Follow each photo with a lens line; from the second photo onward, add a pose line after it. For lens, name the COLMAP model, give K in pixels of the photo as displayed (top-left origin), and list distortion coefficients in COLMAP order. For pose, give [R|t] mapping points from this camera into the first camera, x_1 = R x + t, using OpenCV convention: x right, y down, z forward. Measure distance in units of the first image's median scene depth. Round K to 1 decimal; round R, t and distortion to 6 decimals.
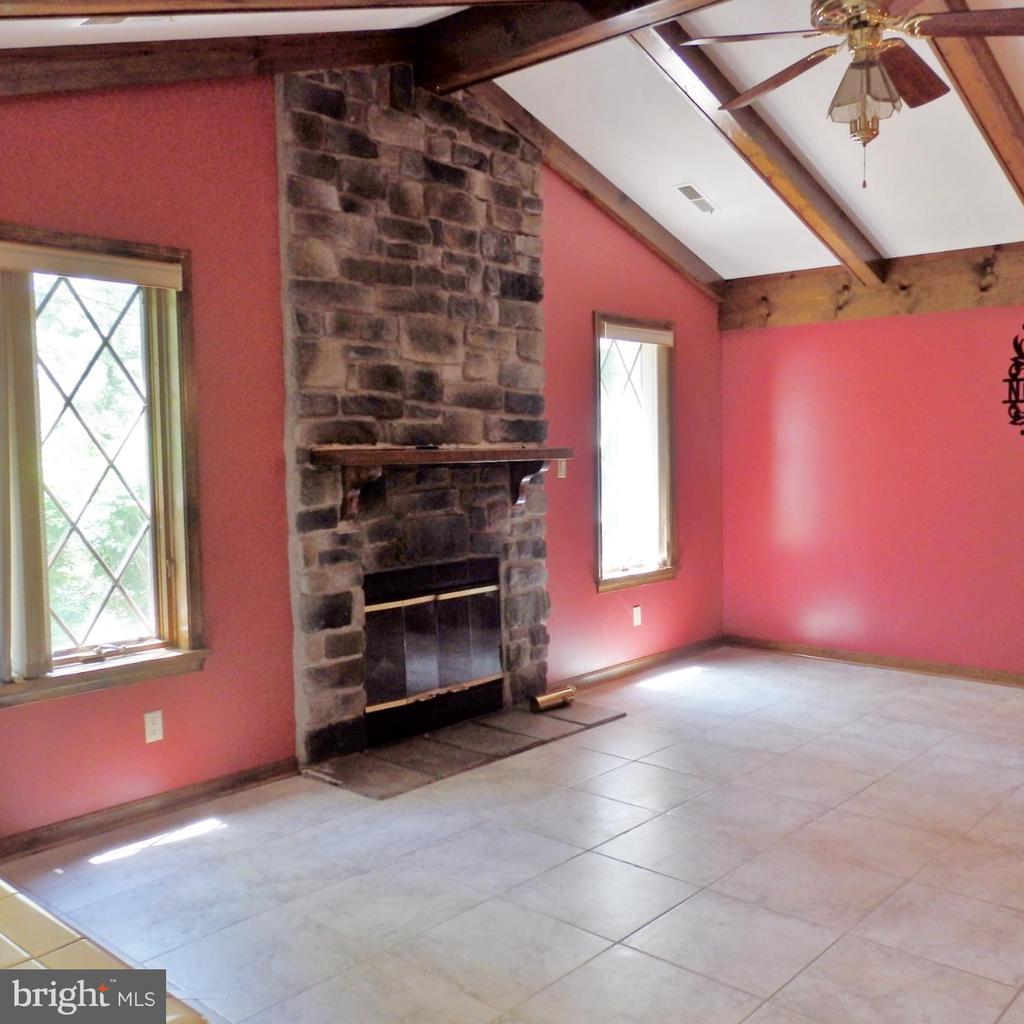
lens RADIAL K [[1029.5, 0, 528.6], [0, 1029.5, 512.9], [0, 0, 1]] dist [0.013069, 0.000000]
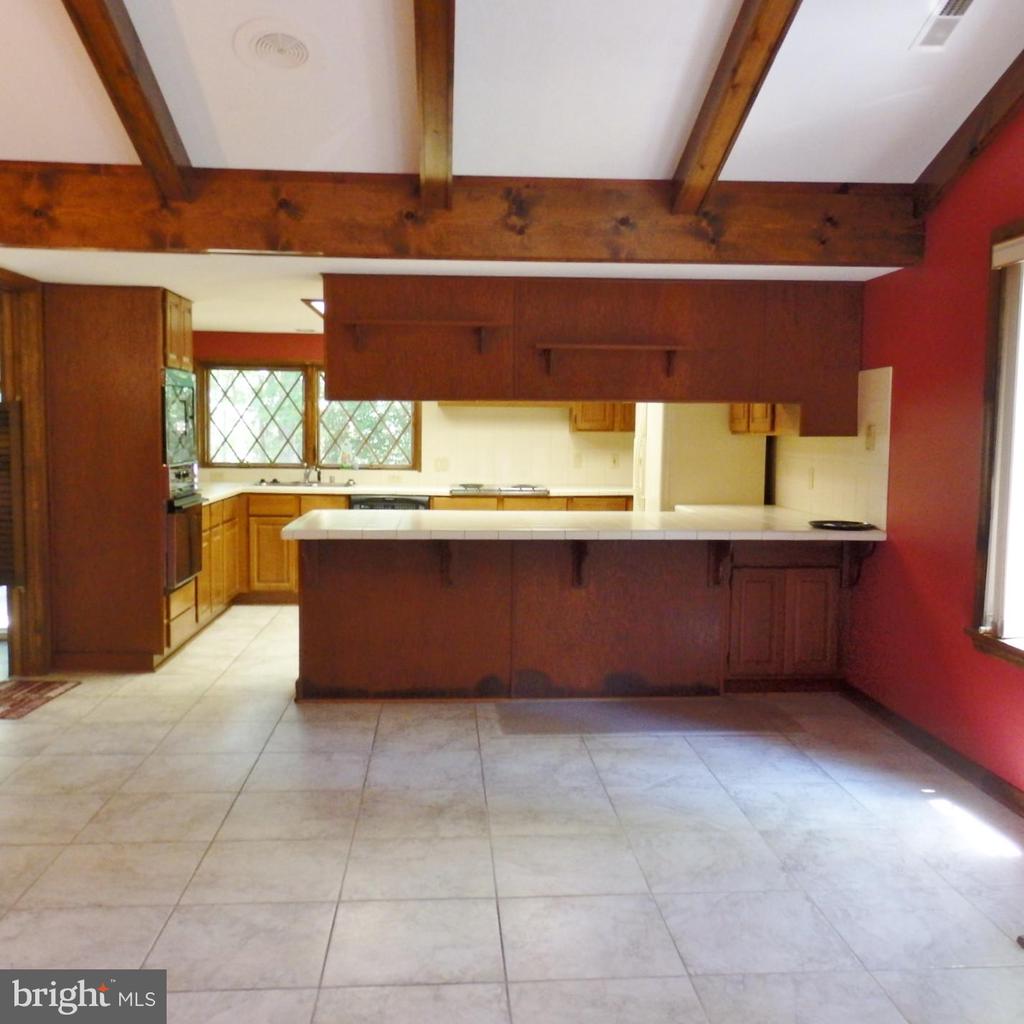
lens RADIAL K [[1029.5, 0, 518.5], [0, 1029.5, 509.5], [0, 0, 1]] dist [0.013069, 0.000000]
pose [[-0.698783, 0.061047, -0.712724, 0.487832], [-0.047674, 0.990162, 0.131552, -0.070841], [0.713743, 0.125905, -0.688998, 1.036180]]
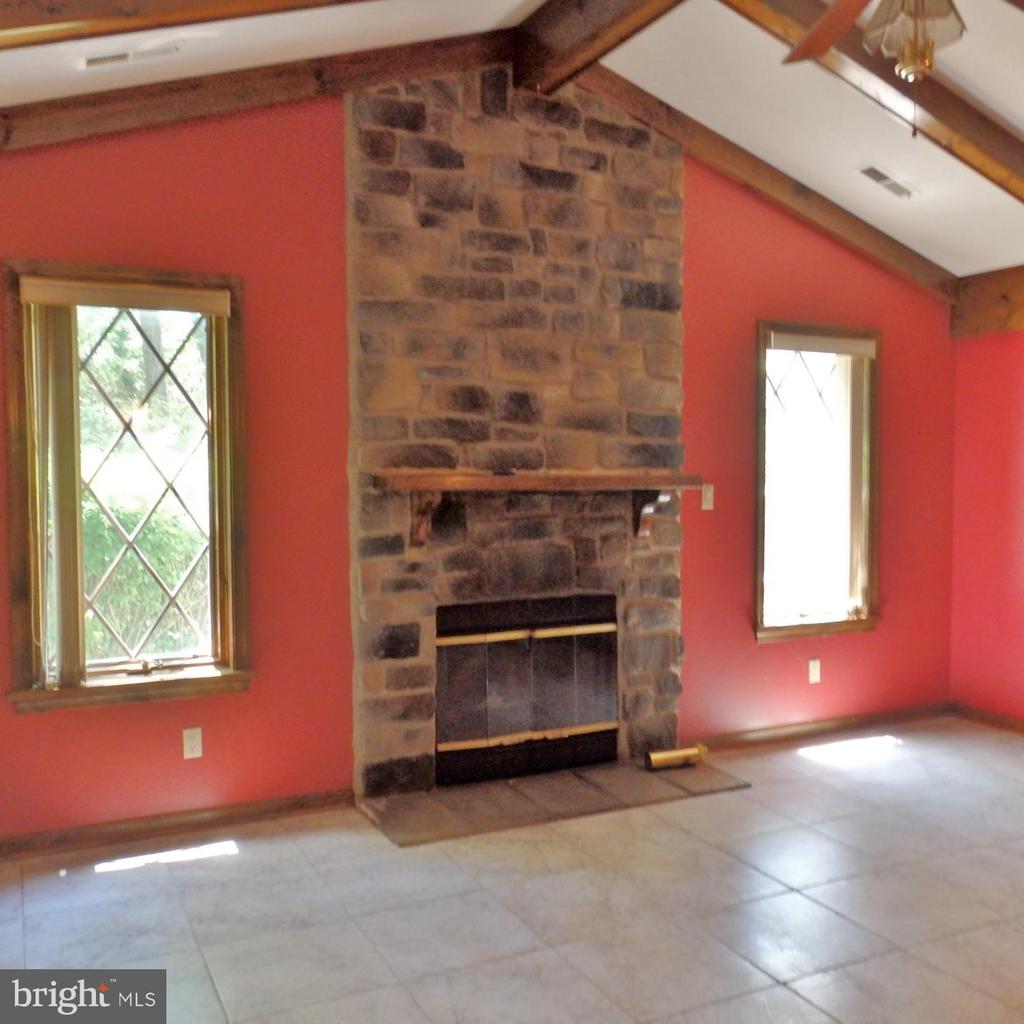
lens RADIAL K [[1029.5, 0, 514.1], [0, 1029.5, 518.5], [0, 0, 1]] dist [0.013069, 0.000000]
pose [[0.927826, 0.031553, -0.371675, 0.253543], [-0.036299, 0.999324, -0.005778, -0.017266], [0.371242, 0.018852, 0.928345, 0.137363]]
